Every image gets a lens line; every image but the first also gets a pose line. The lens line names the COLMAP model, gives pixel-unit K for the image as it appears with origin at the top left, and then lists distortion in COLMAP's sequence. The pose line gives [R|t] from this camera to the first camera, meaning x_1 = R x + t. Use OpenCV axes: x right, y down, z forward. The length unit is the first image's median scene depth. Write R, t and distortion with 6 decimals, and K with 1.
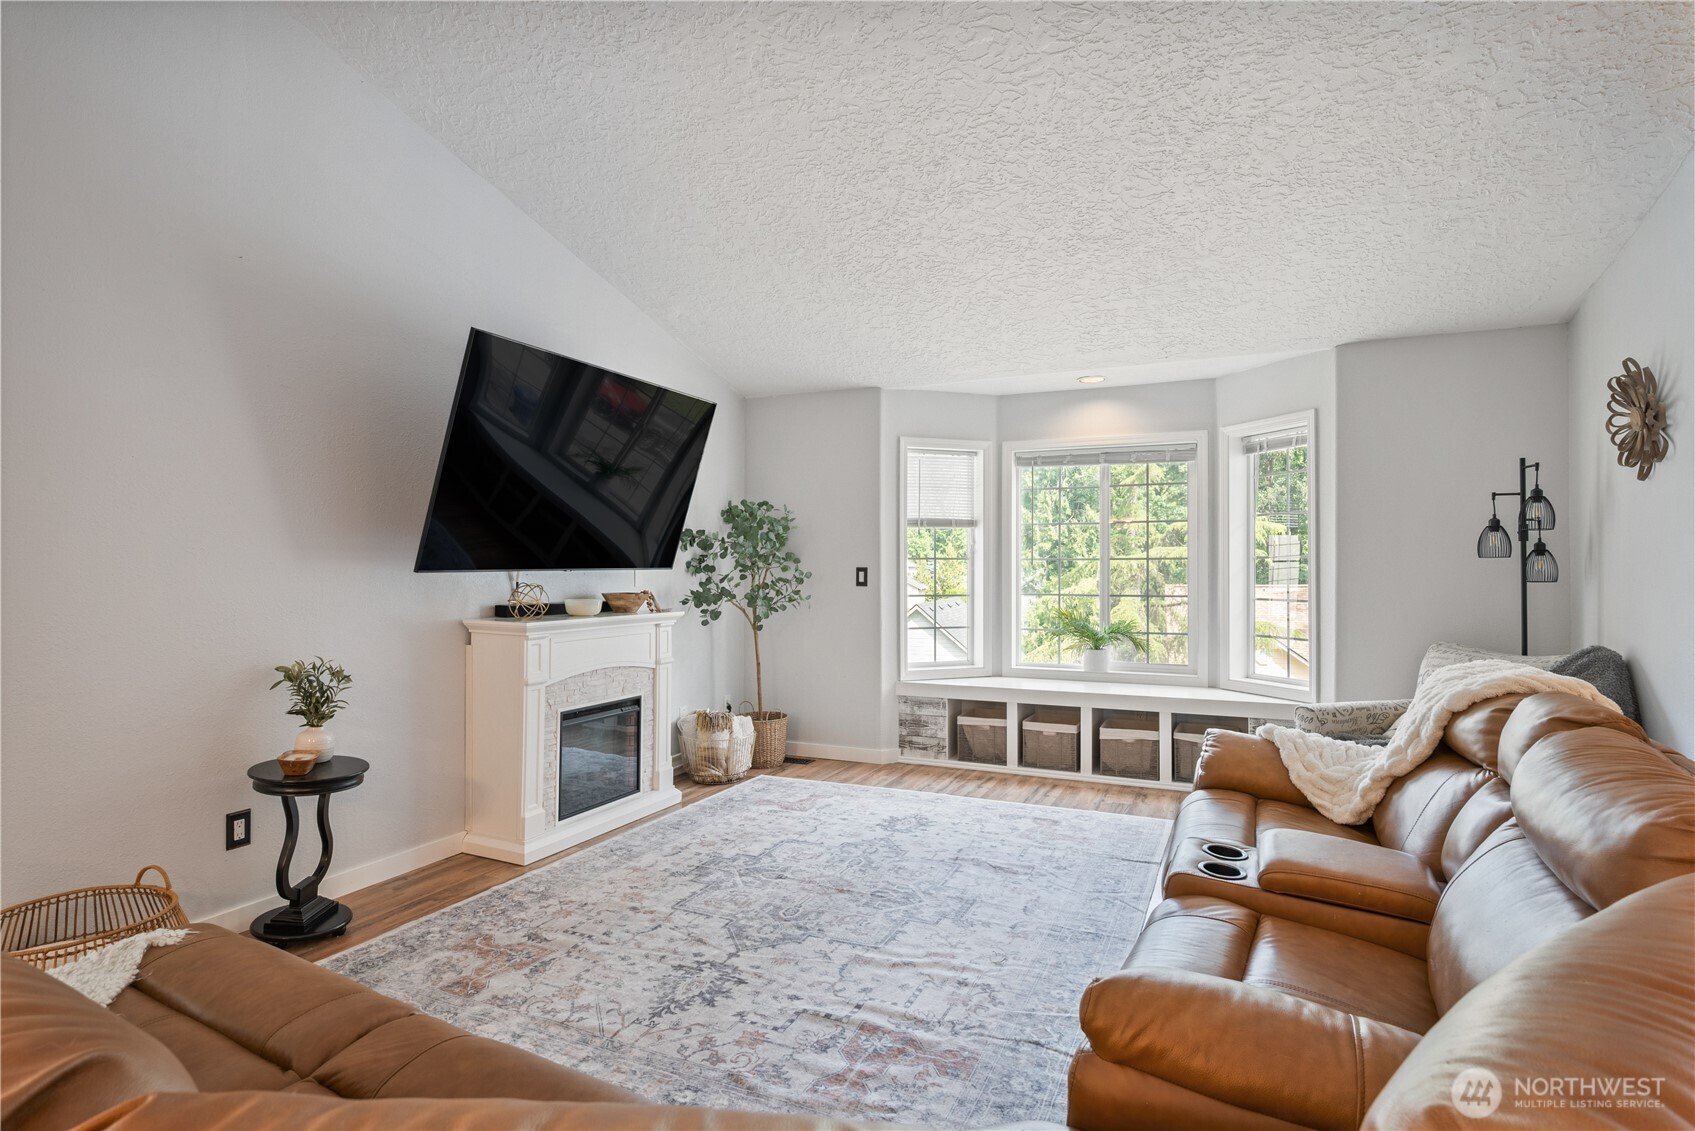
lens RADIAL K [[867.3, 0, 851.1], [0, 867.3, 568.5], [0, 0, 1]] dist [-0.004902, -0.000069]
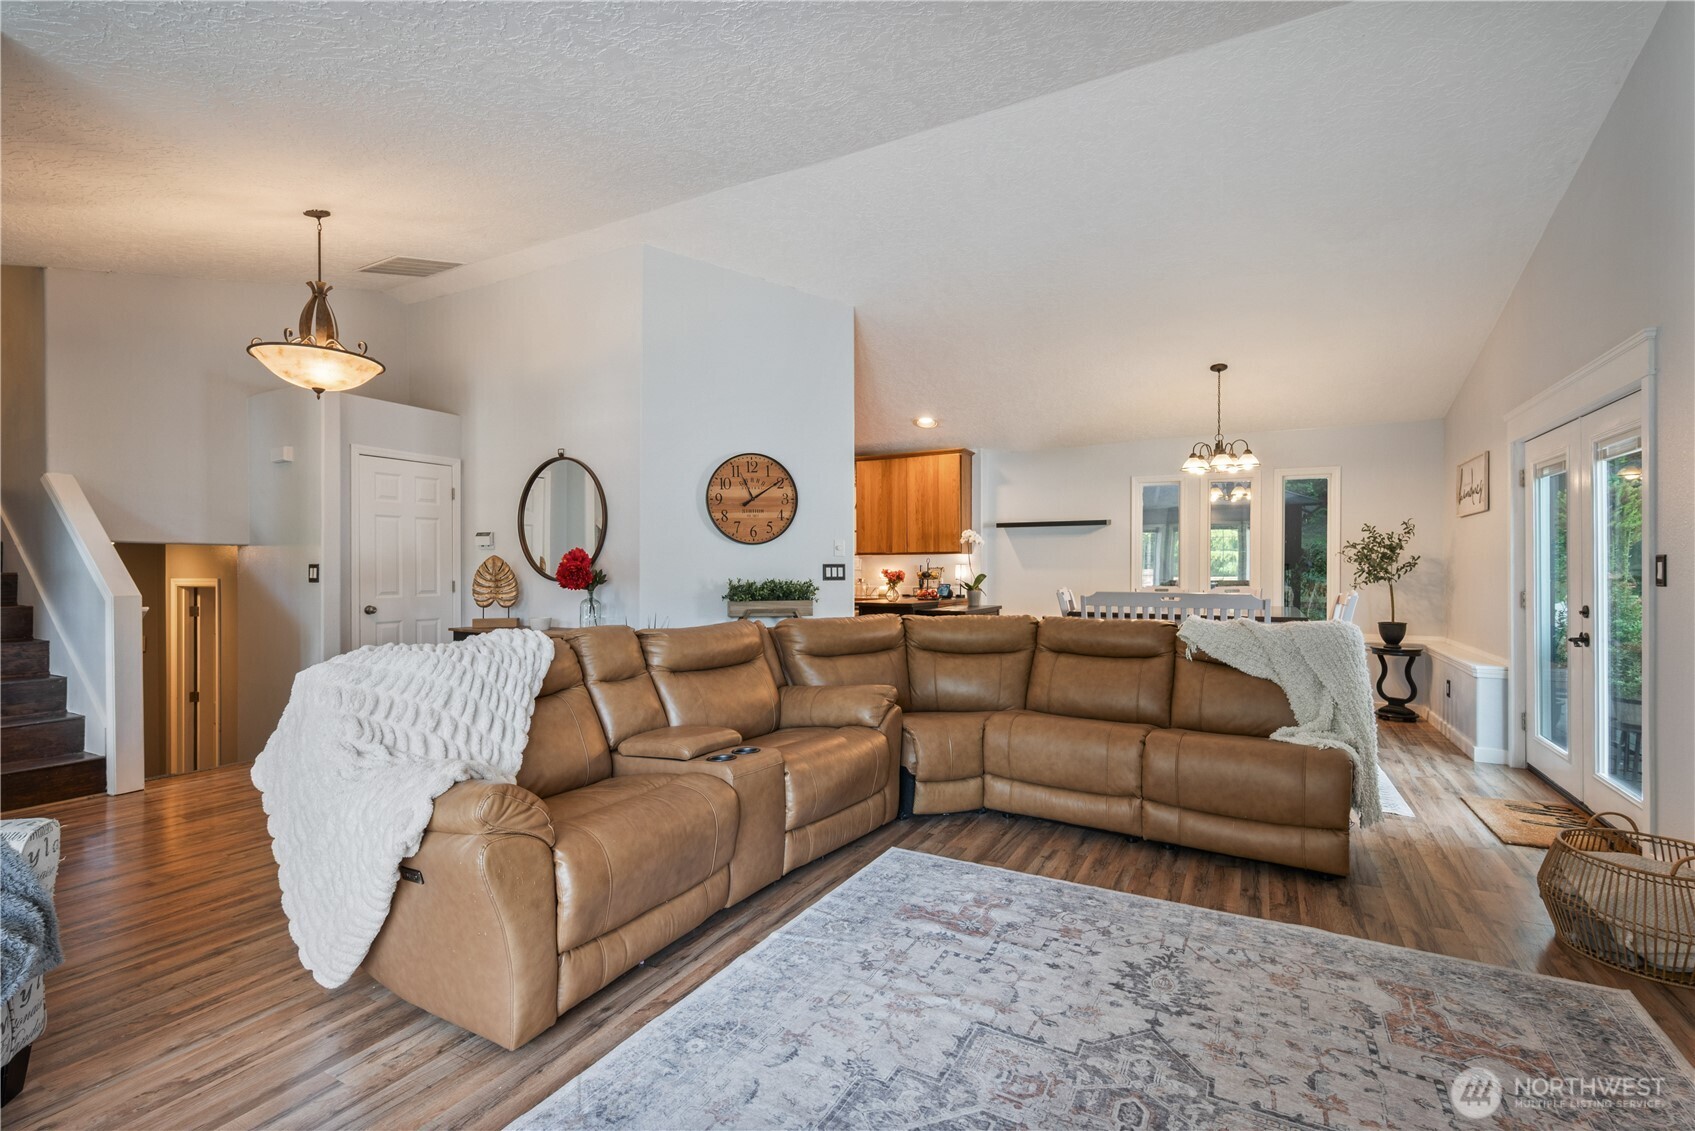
lens RADIAL K [[758.6, 0, 839.6], [0, 758.6, 565.8], [0, 0, 1]] dist [0.005438, -0.001366]
pose [[-0.995884, -0.002018, 0.090616, 0.073057], [-0.001916, 0.999997, 0.001210, 0.005338], [-0.090618, 0.001031, -0.995885, 1.287998]]
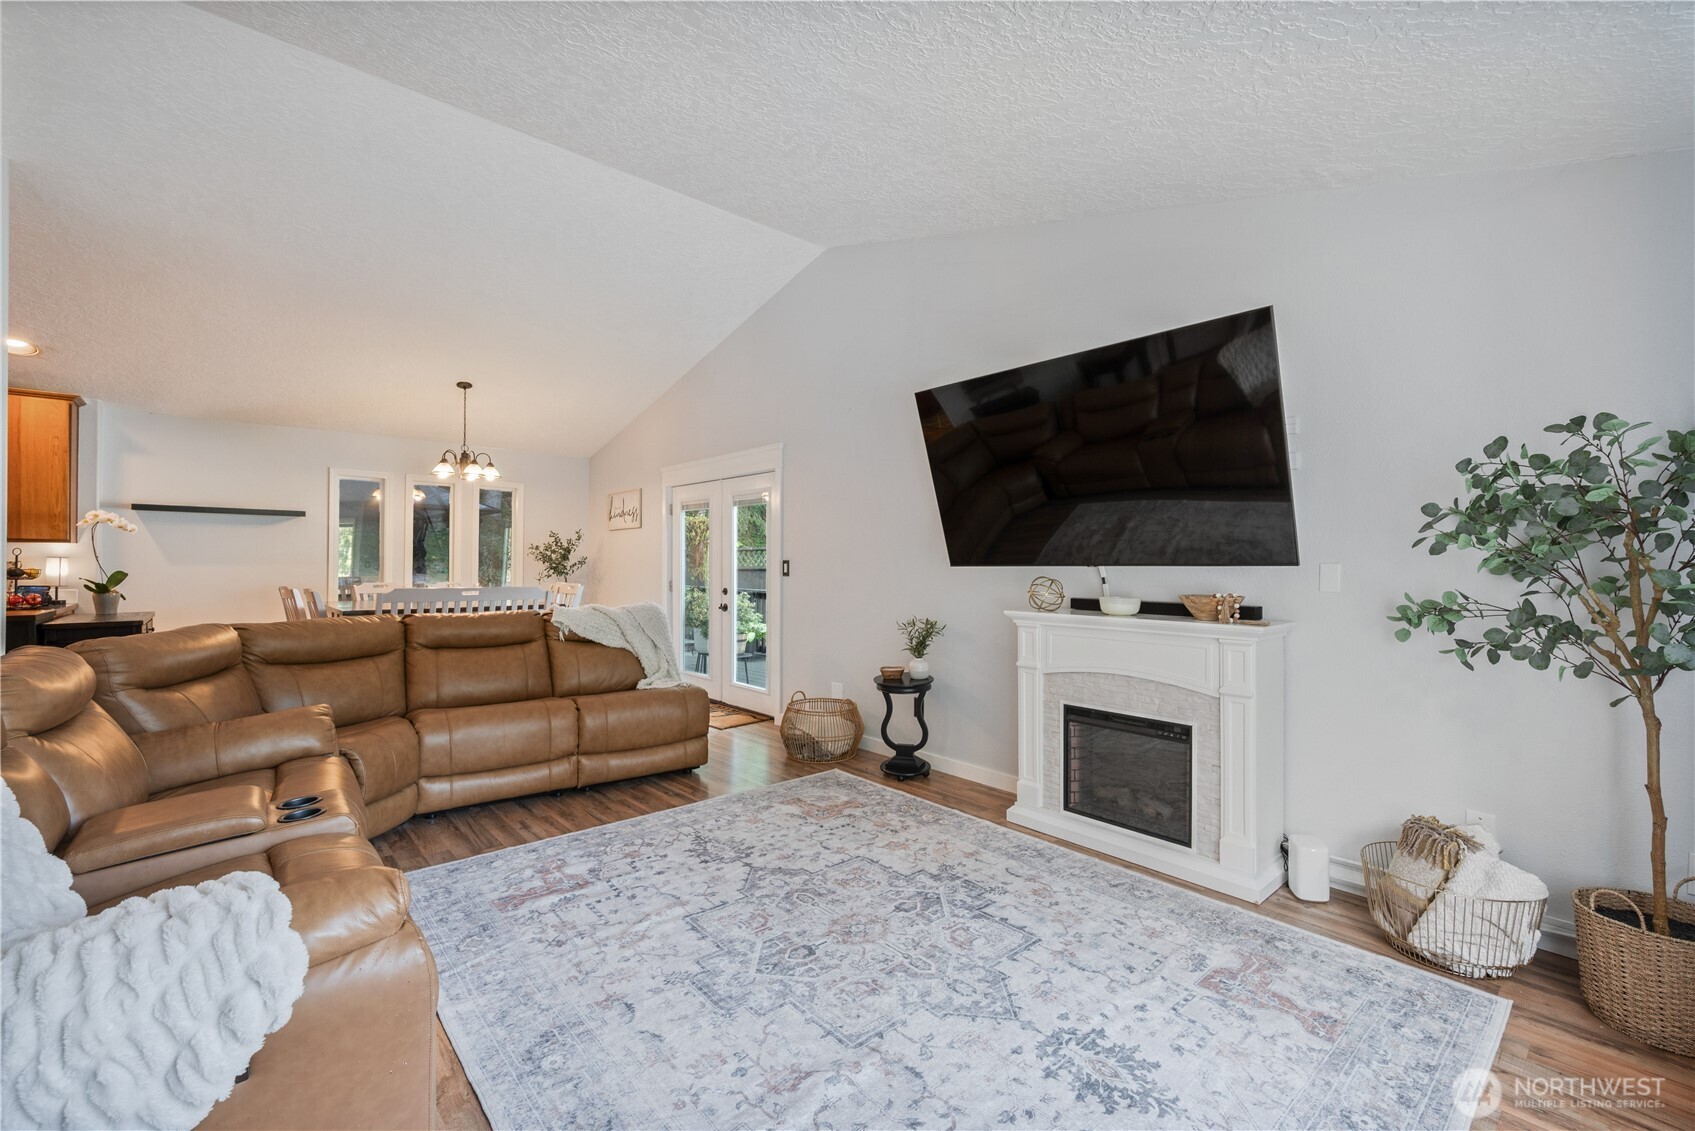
lens RADIAL K [[719.9, 0, 851.3], [0, 719.9, 565.6], [0, 0, 1]] dist [-0.000653, 0.000070]
pose [[-0.415452, -0.006594, -0.909591, 0.559357], [-0.009879, 0.999947, -0.002737, 0.007275], [0.909561, 0.007848, -0.415495, 1.154525]]
